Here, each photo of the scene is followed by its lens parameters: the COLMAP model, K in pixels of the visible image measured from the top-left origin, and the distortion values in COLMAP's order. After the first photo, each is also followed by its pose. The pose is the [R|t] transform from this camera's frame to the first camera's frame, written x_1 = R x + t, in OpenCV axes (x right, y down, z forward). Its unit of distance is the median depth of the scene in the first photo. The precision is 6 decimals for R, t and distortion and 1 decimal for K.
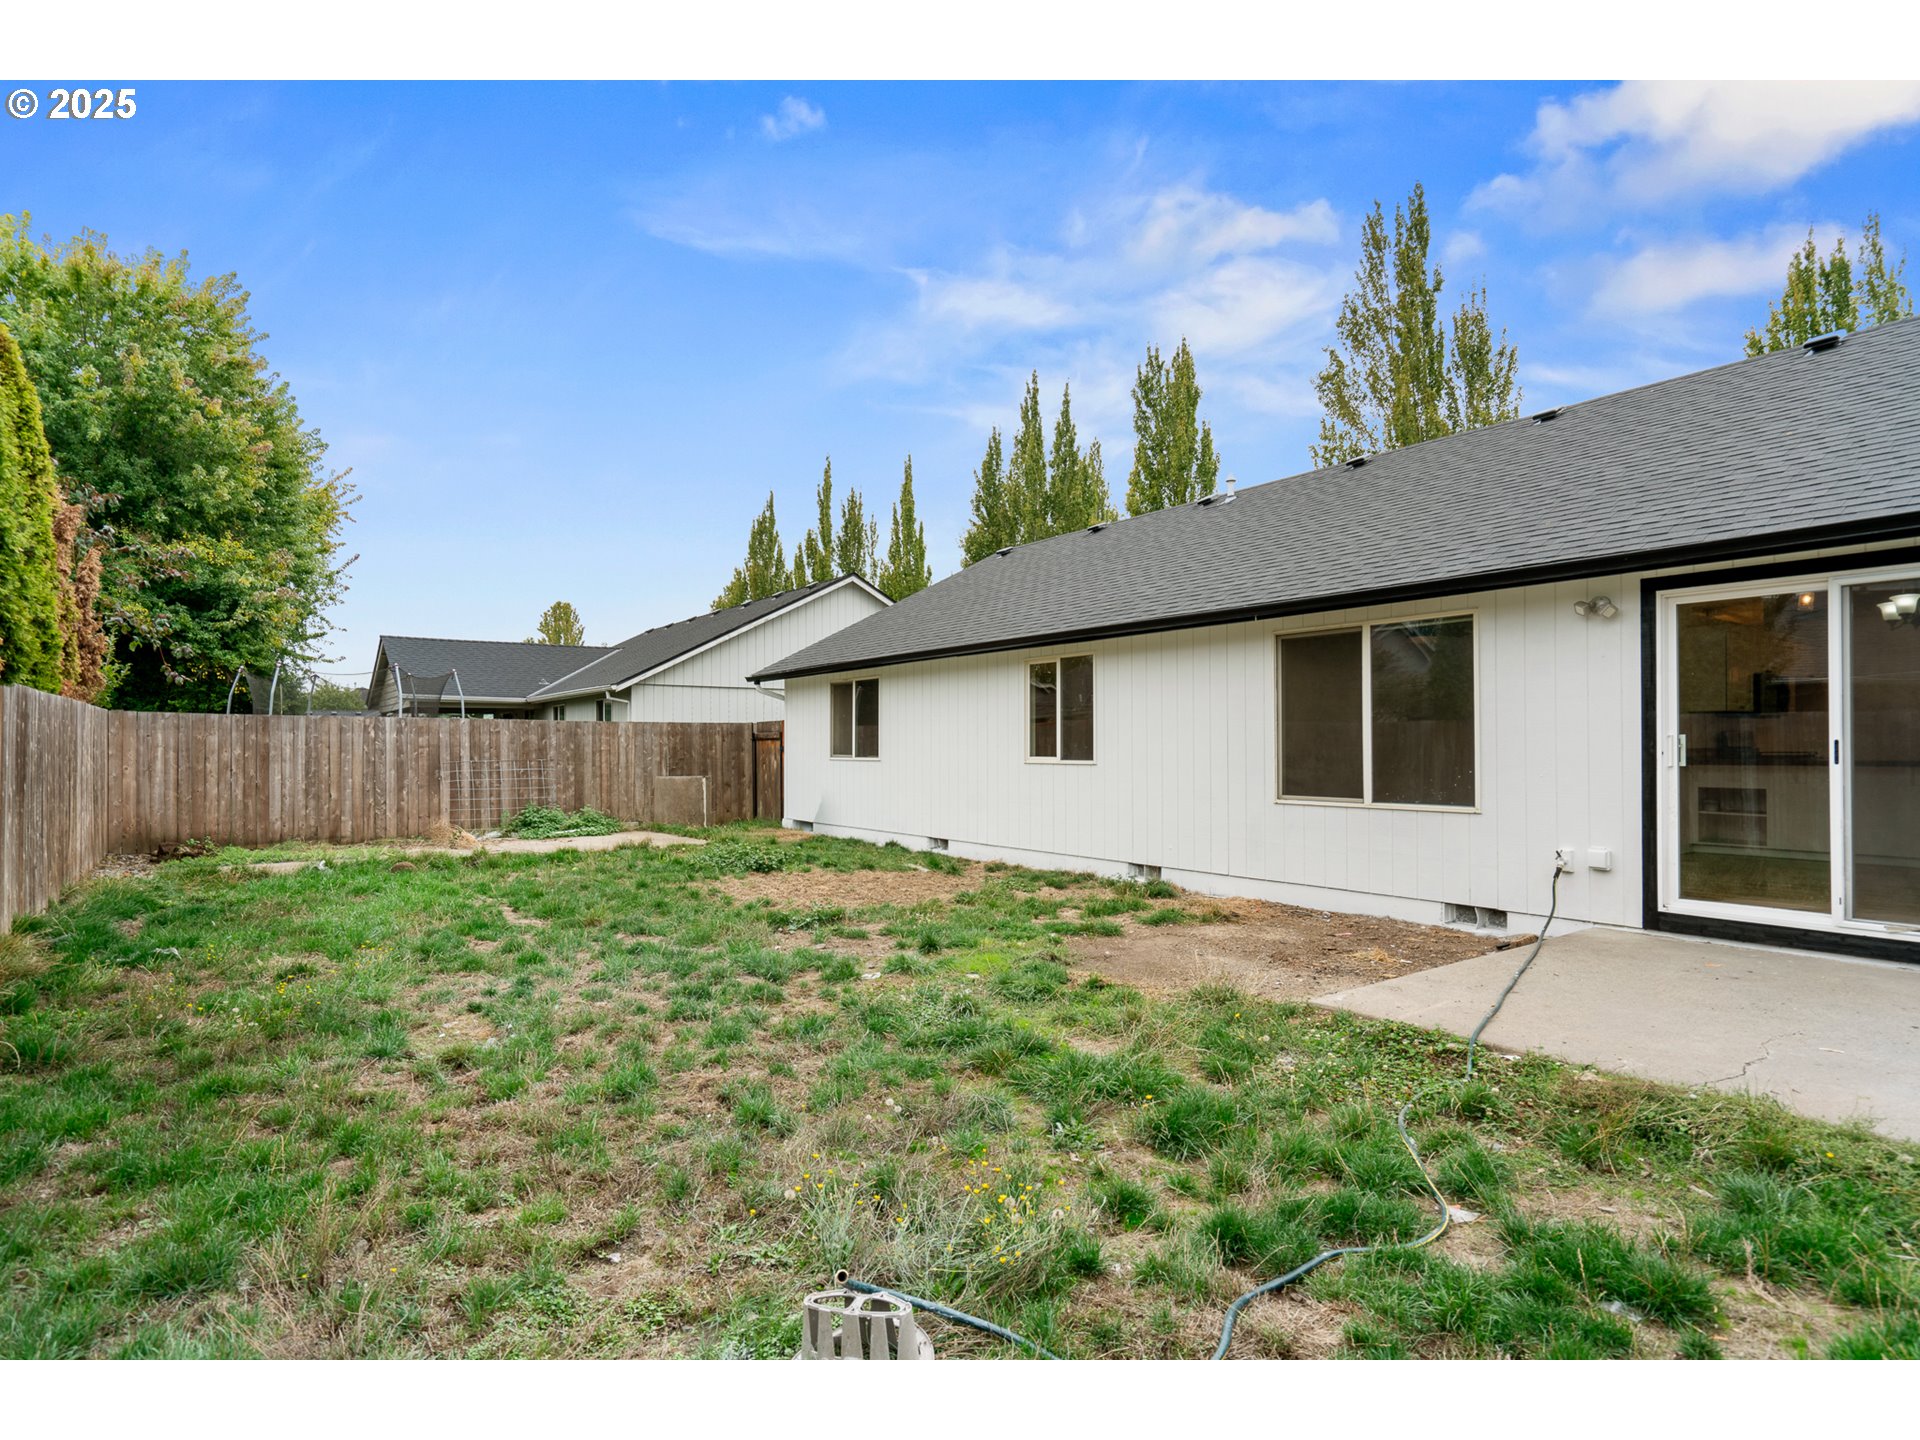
lens RADIAL K [[1012.3, 0, 961.7], [0, 1012.3, 736.1], [0, 0, 1]] dist [-0.004649, 0.002753]
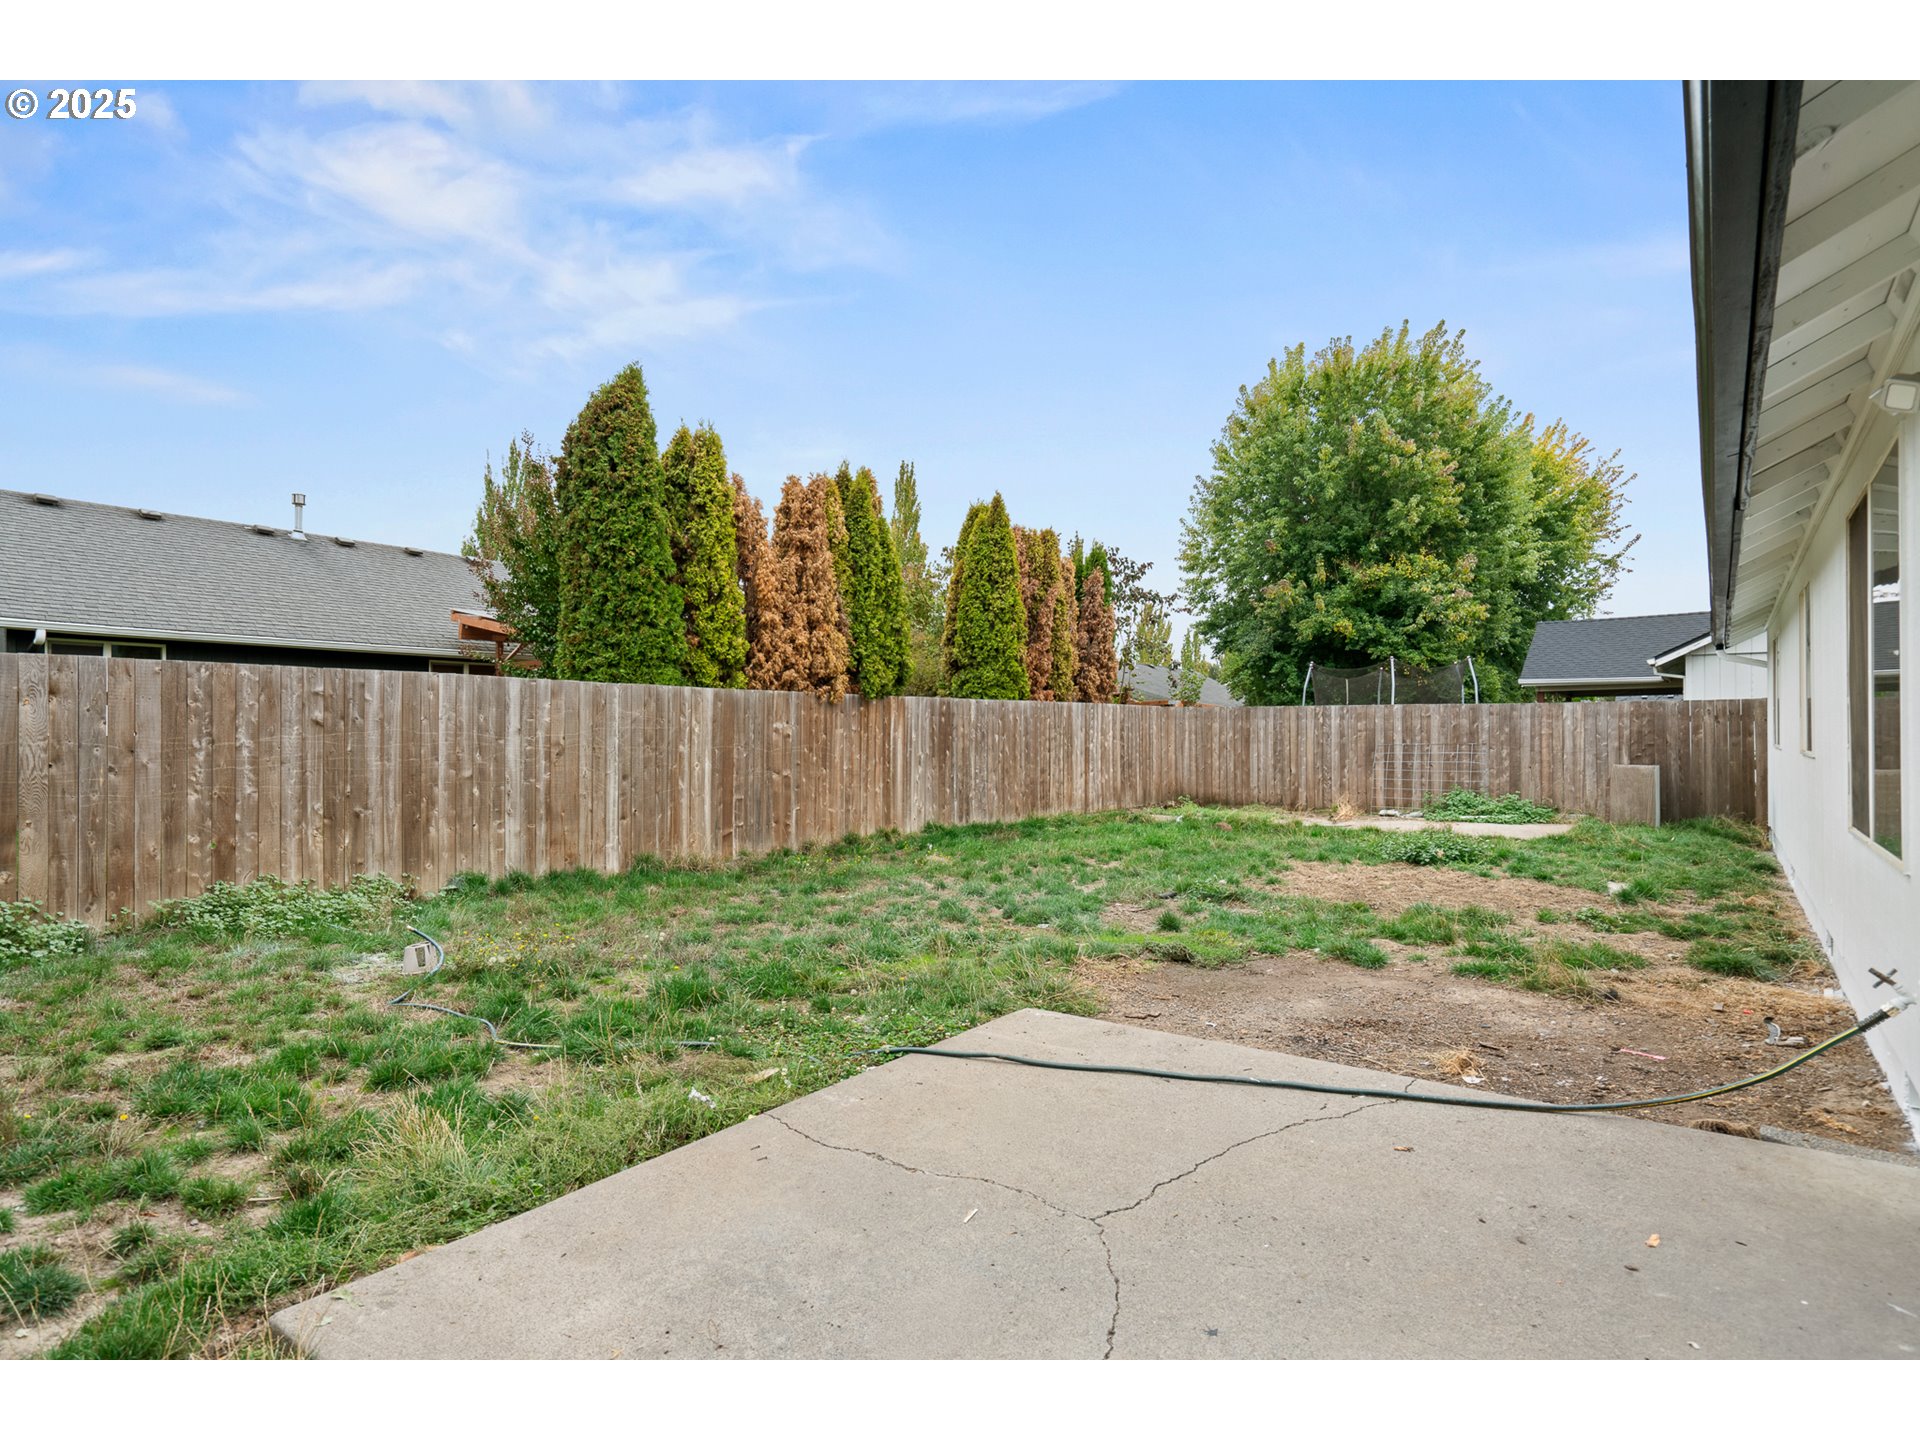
lens RADIAL K [[1012.3, 0, 962.0], [0, 1012.3, 715.4], [0, 0, 1]] dist [-0.004649, 0.002753]
pose [[0.276534, -0.016335, -0.960865, 0.410635], [0.012286, 0.999834, -0.013461, 0.002964], [0.960926, -0.008083, 0.276689, 0.249279]]
